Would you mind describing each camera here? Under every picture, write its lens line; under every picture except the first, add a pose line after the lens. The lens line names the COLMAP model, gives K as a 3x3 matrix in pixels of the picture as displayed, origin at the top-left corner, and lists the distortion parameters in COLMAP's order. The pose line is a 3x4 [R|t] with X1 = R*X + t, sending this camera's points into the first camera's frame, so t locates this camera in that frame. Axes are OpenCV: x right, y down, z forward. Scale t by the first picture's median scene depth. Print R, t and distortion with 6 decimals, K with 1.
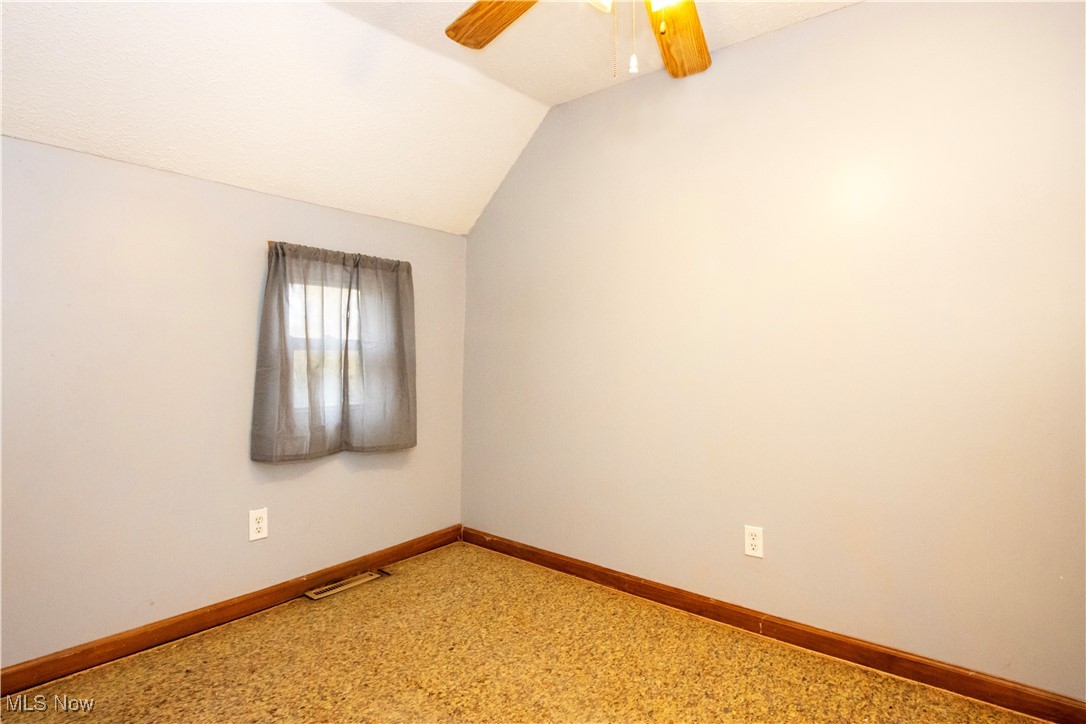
lens RADIAL K [[567.5, 0, 542.2], [0, 567.5, 361.4], [0, 0, 1]] dist [-0.017412, 0.005913]
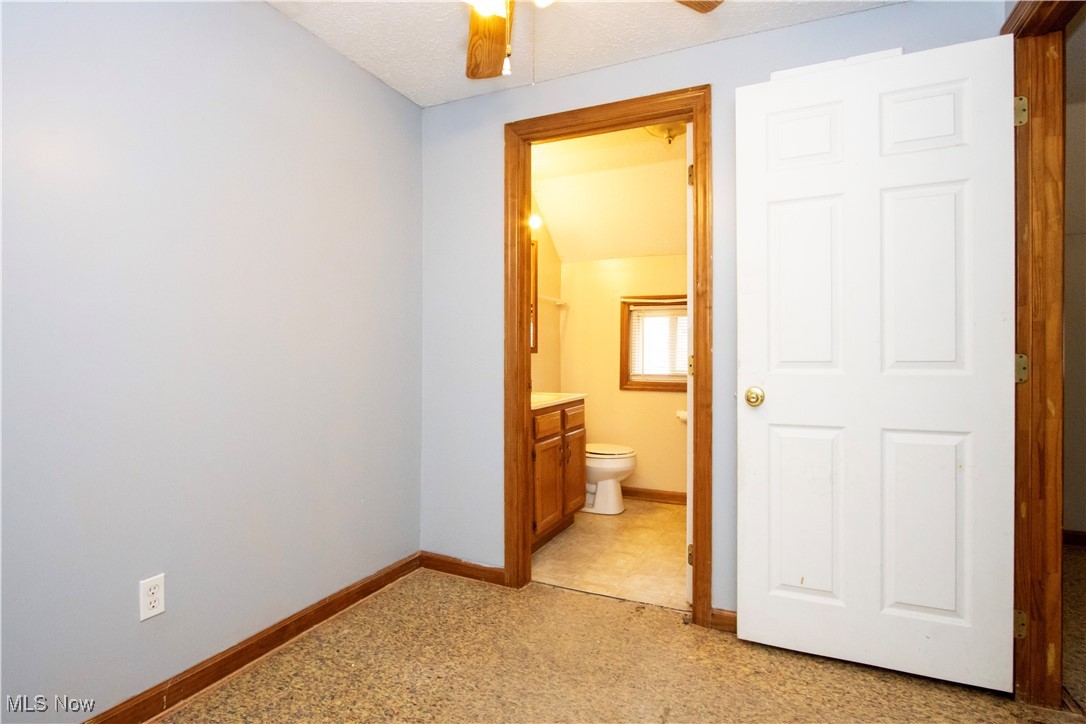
lens RADIAL K [[567.5, 0, 540.0], [0, 567.5, 355.6], [0, 0, 1]] dist [-0.017412, 0.005913]
pose [[-0.257137, -0.008655, 0.966336, -0.543673], [0.001180, 0.999956, 0.009270, -0.013358], [-0.966374, 0.003524, -0.257116, 0.771290]]
